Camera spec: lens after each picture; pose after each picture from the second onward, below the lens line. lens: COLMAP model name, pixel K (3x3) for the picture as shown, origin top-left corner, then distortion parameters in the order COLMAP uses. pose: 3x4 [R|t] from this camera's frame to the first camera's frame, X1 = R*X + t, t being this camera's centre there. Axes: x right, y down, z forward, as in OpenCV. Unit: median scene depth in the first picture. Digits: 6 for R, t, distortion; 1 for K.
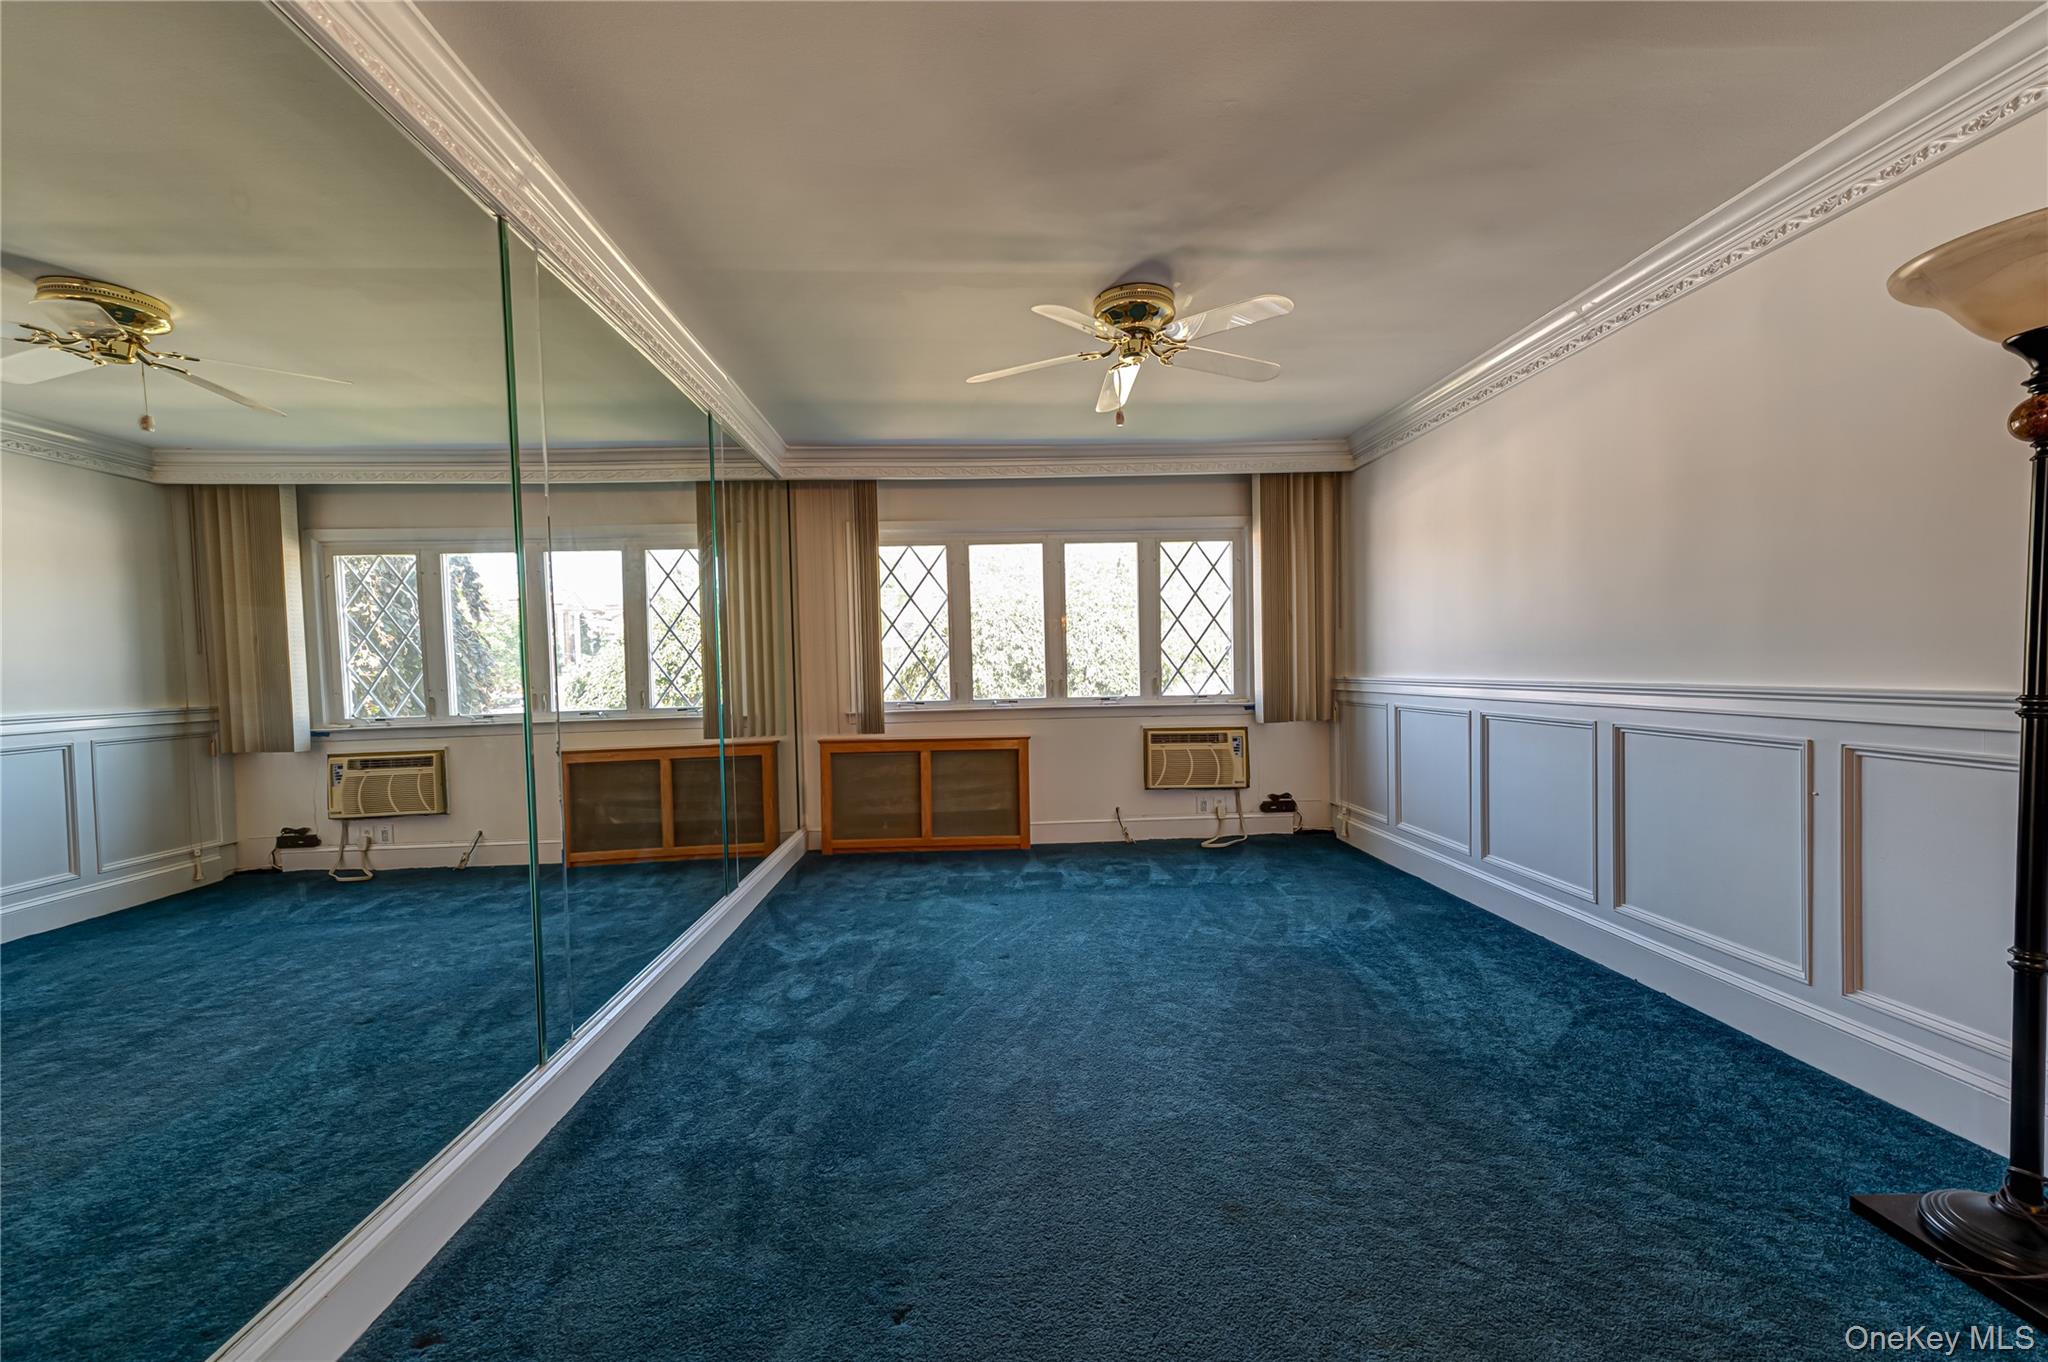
lens RADIAL K [[806.2, 0, 1023.3], [0, 806.2, 685.3], [0, 0, 1]] dist [0.012929, -0.000471]
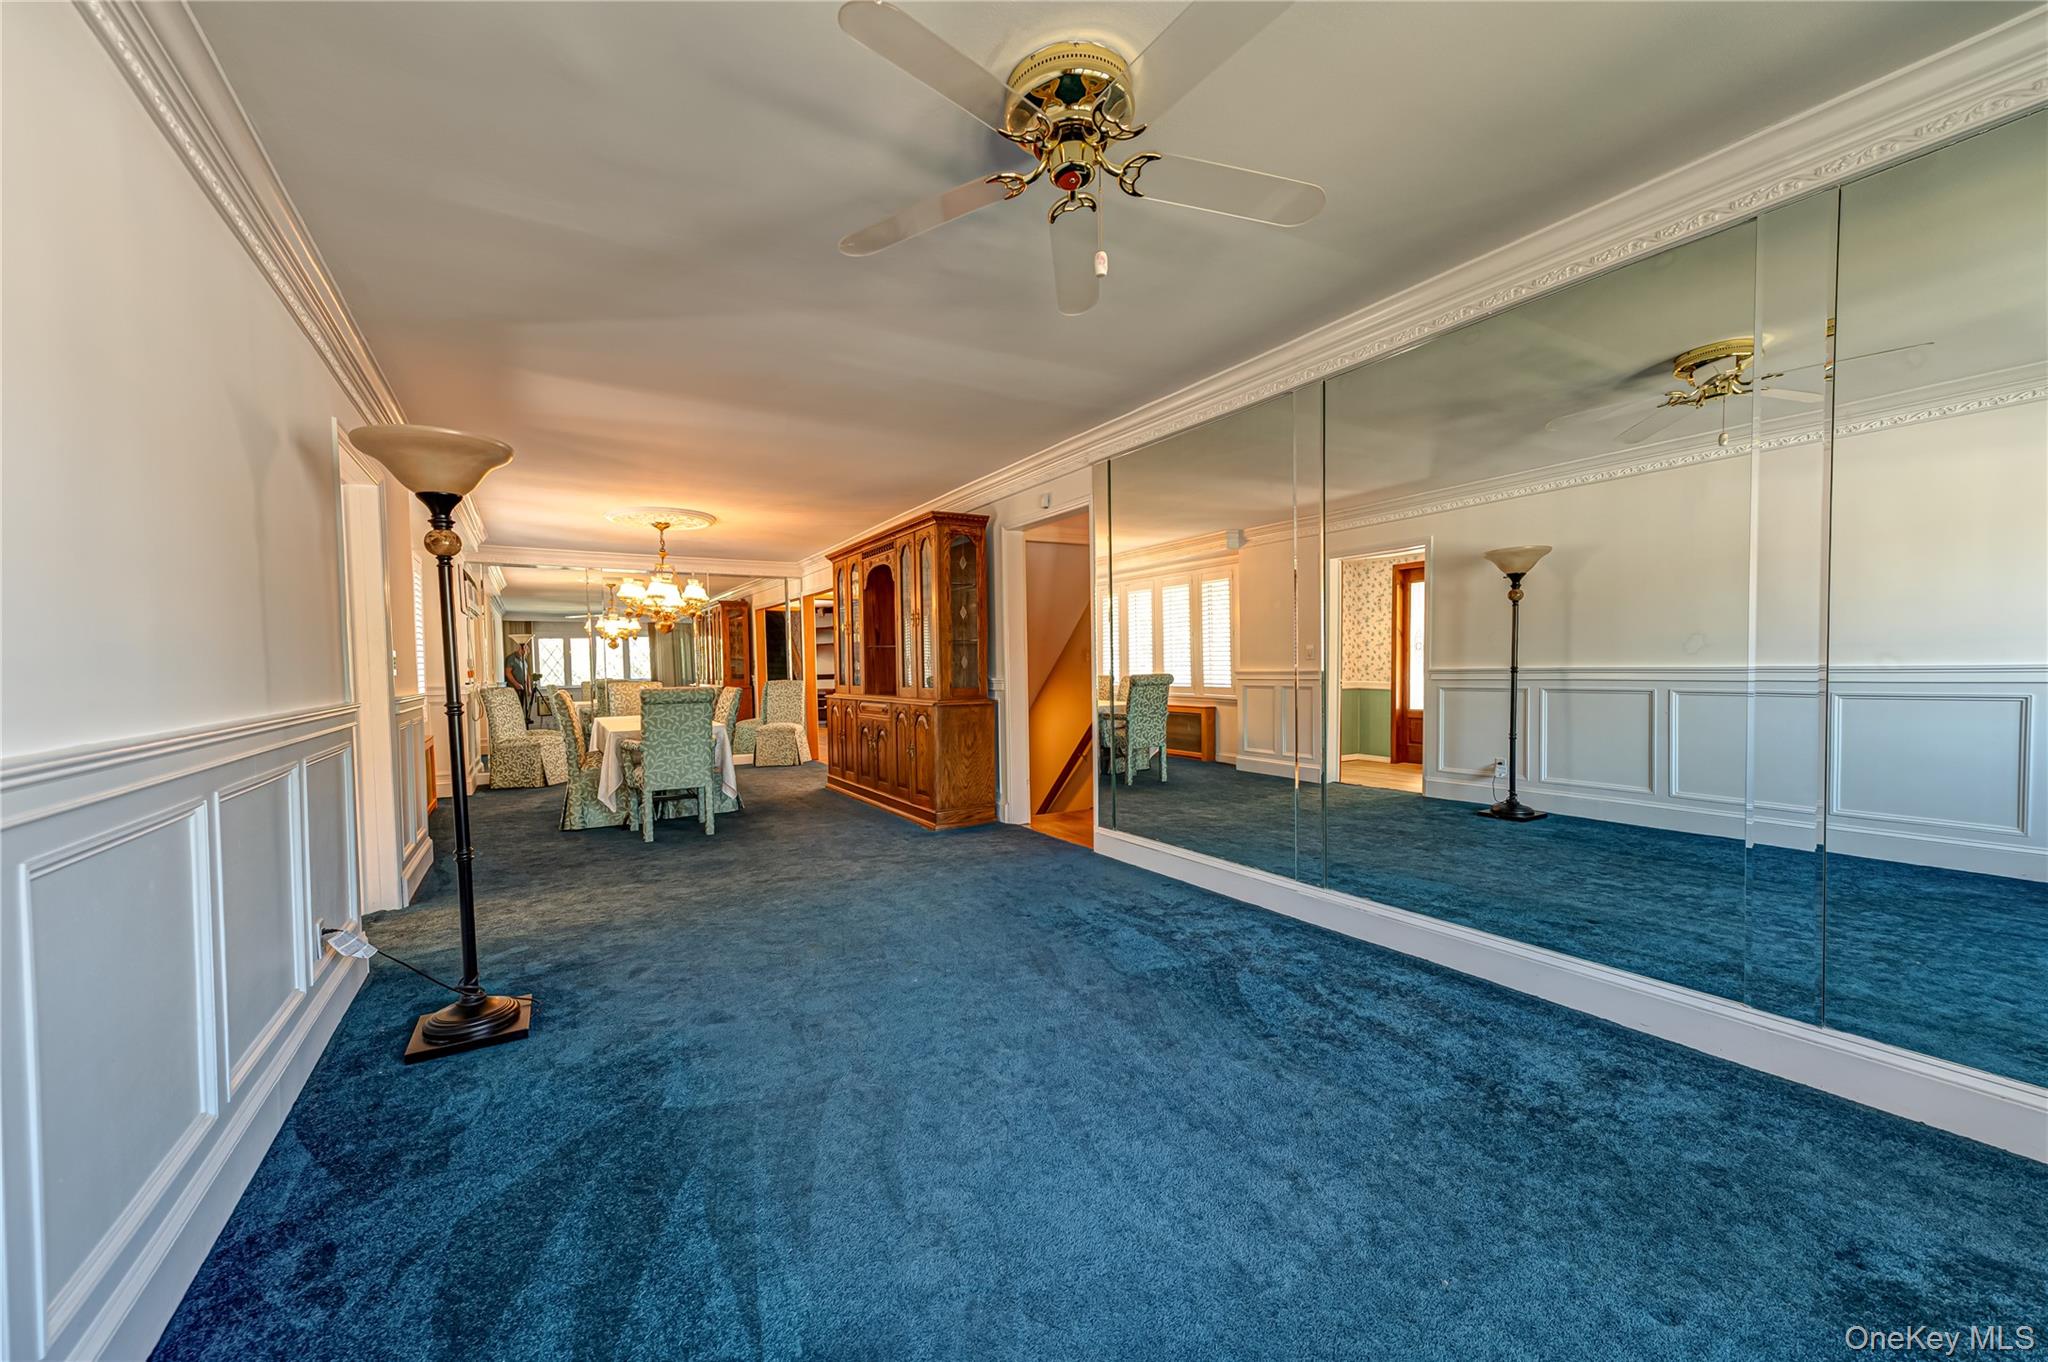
lens RADIAL K [[806.2, 0, 1023.3], [0, 806.2, 685.3], [0, 0, 1]] dist [0.012929, -0.000471]
pose [[-0.880867, 0.054154, -0.470256, 0.567799], [0.028233, 0.997676, 0.062006, -0.055312], [0.472521, 0.041343, -0.880349, 1.796732]]
